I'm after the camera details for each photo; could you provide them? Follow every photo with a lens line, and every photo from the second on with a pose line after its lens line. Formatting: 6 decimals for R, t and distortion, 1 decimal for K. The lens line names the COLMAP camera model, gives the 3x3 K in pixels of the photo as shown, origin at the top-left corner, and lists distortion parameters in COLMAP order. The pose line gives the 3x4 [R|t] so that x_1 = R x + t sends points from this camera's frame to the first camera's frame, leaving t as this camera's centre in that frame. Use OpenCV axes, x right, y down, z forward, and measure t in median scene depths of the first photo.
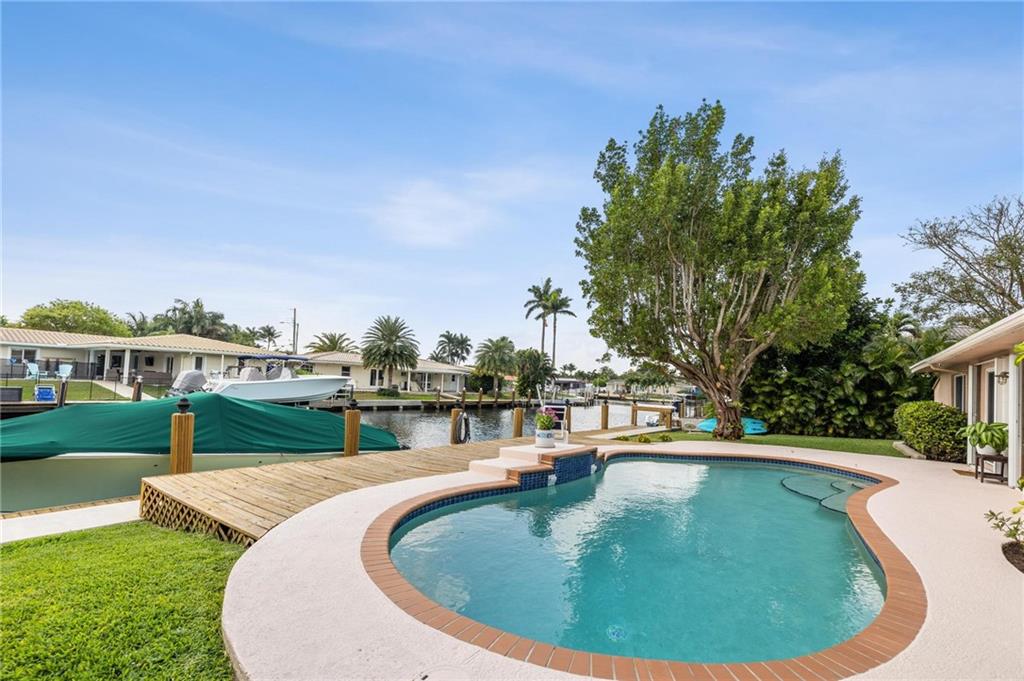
lens RADIAL K [[446.2, 0, 519.9], [0, 446.2, 370.0], [0, 0, 1]] dist [-0.001605, -0.000170]
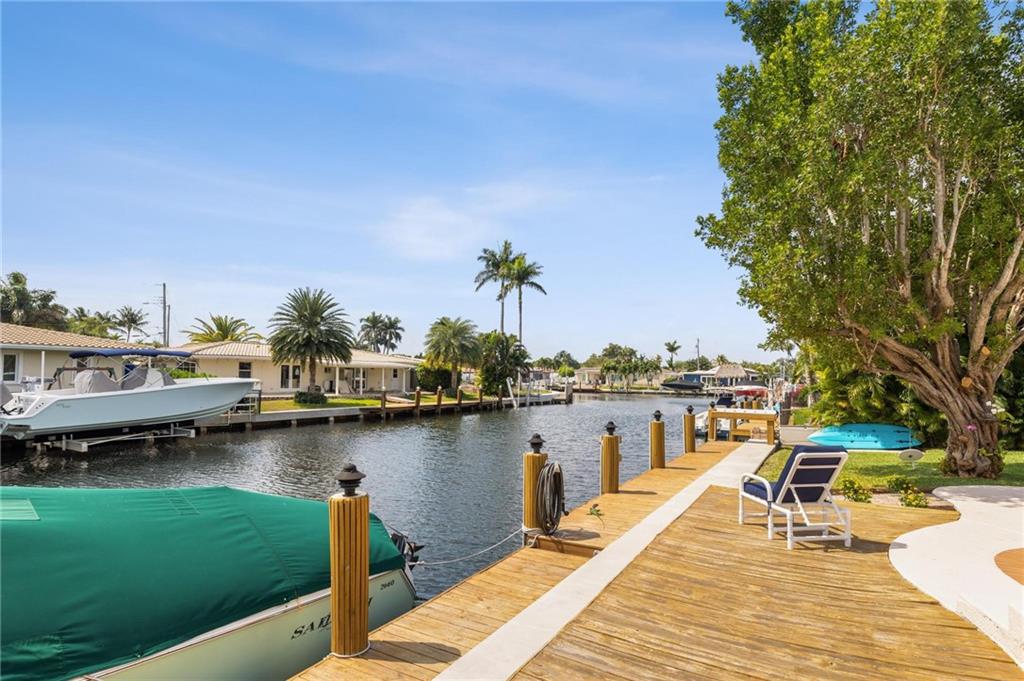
lens RADIAL K [[535.0, 0, 514.0], [0, 535.0, 375.5], [0, 0, 1]] dist [-0.003338, -0.000375]
pose [[0.993743, -0.031421, 0.107176, -0.065263], [0.027849, 0.999011, 0.034659, -0.005197], [-0.108159, -0.031457, 0.993636, 0.127571]]
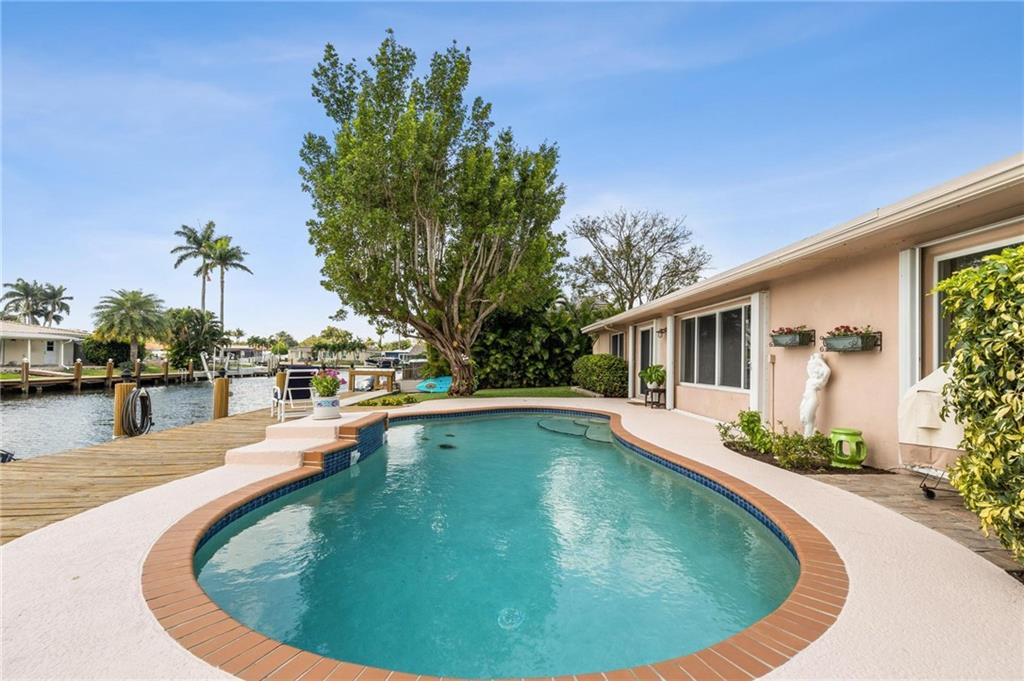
lens RADIAL K [[450.3, 0, 514.5], [0, 450.3, 355.6], [0, 0, 1]] dist [0.003817, 0.000653]
pose [[0.785000, -0.027611, 0.618880, -0.029102], [0.001085, 0.999066, 0.043197, 0.004929], [-0.619495, -0.033239, 0.784297, 0.031243]]
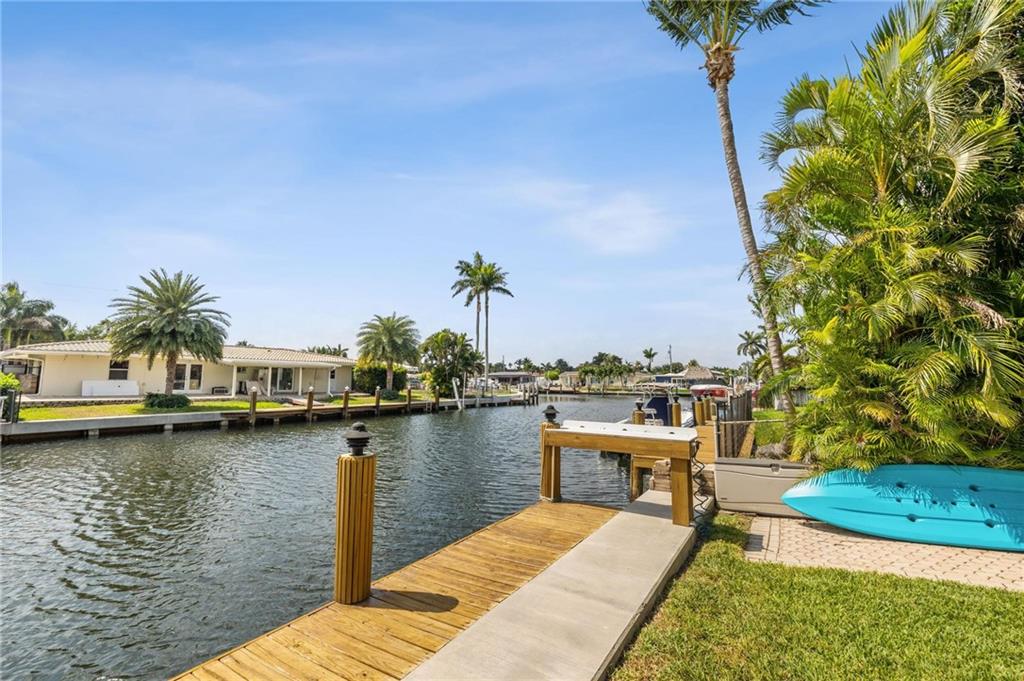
lens RADIAL K [[432.1, 0, 514.5], [0, 432.1, 347.6], [0, 0, 1]] dist [0.000449, -0.000180]
pose [[0.996593, -0.032028, 0.075998, 0.117680], [0.035413, 0.998421, -0.043616, 0.021492], [-0.074481, 0.046159, 0.996154, 0.391079]]
